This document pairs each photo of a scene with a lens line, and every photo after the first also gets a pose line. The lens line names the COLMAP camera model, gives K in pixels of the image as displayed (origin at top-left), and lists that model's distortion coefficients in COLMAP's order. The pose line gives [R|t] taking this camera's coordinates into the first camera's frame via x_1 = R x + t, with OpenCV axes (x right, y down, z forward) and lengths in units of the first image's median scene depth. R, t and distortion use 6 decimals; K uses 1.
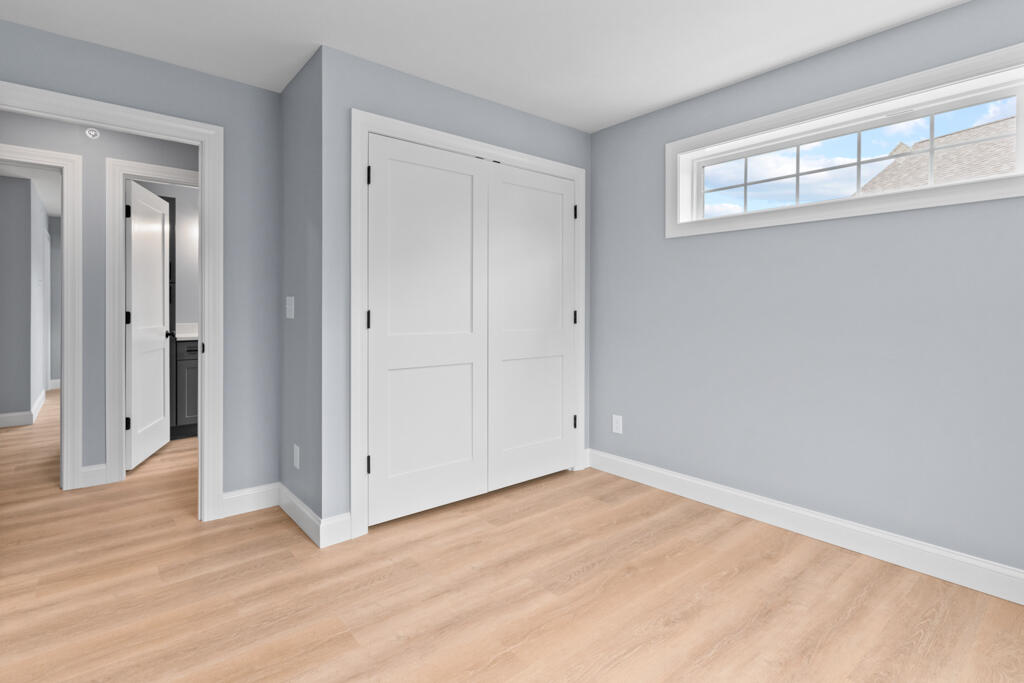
lens RADIAL K [[497.5, 0, 513.4], [0, 497.5, 308.6], [0, 0, 1]] dist [-0.000763, -0.000263]
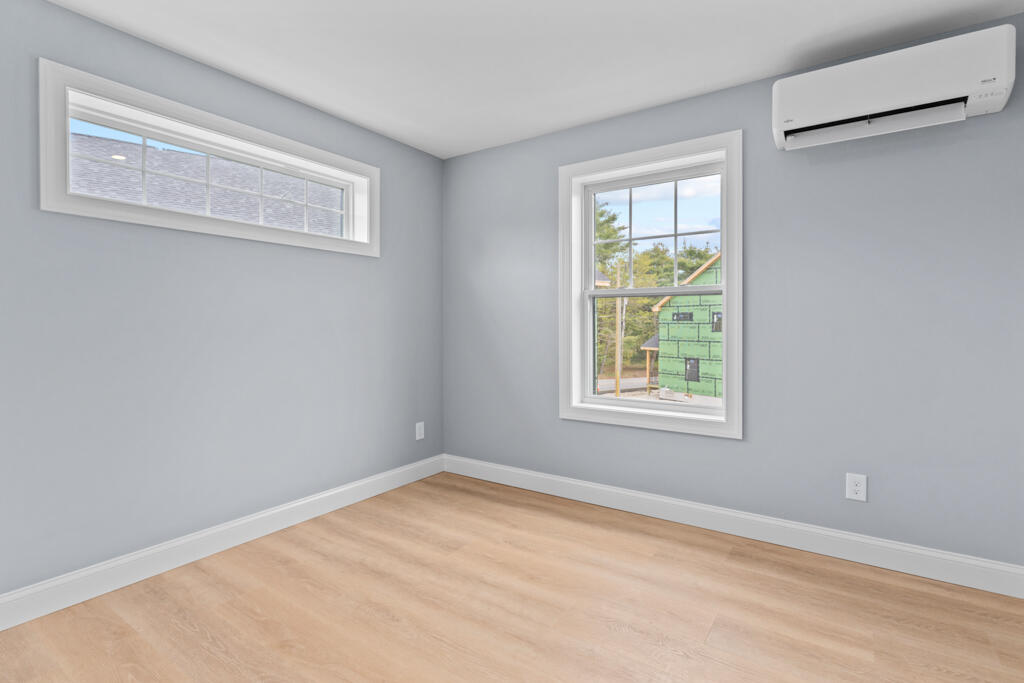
lens RADIAL K [[506.2, 0, 513.3], [0, 506.2, 323.9], [0, 0, 1]] dist [0.001016, 0.000399]
pose [[-0.267649, 0.000245, 0.963517, -0.647348], [0.006678, 0.999976, 0.001600, 0.017241], [-0.963493, 0.006863, -0.267644, 0.880861]]
